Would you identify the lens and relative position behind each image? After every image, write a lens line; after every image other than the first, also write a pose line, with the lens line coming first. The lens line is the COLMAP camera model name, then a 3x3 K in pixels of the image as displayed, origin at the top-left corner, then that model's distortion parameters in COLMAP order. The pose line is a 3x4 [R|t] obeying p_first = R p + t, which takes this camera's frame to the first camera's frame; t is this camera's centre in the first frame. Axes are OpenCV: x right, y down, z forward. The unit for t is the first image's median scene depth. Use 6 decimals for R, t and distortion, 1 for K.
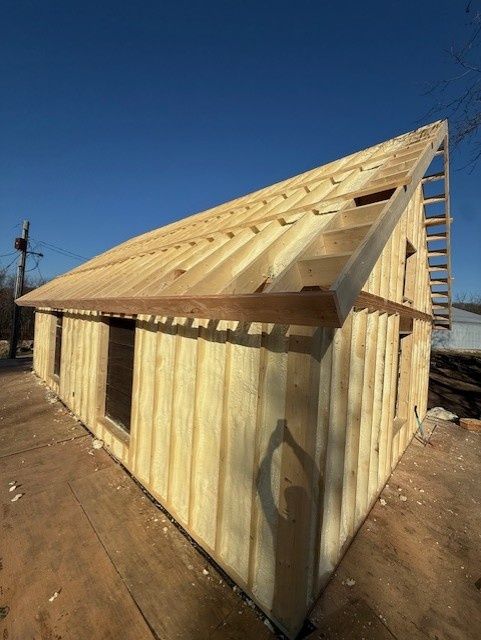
lens RADIAL K [[255.6, 0, 240.5], [0, 255.6, 320.0], [0, 0, 1]] dist [-0.000153, 0.000633]
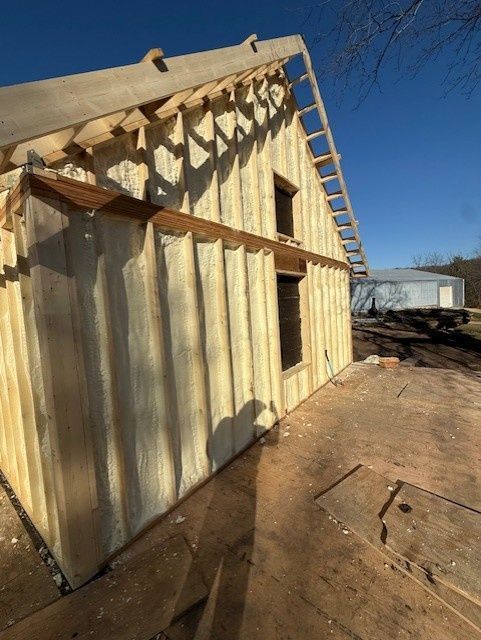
lens RADIAL K [[255.6, 0, 240.5], [0, 255.6, 320.0], [0, 0, 1]] dist [-0.000153, 0.000633]
pose [[0.988167, -0.127072, 0.085898, 0.285881], [0.121975, 0.990581, 0.062216, 0.116234], [-0.092995, -0.051002, 0.994359, 0.035984]]
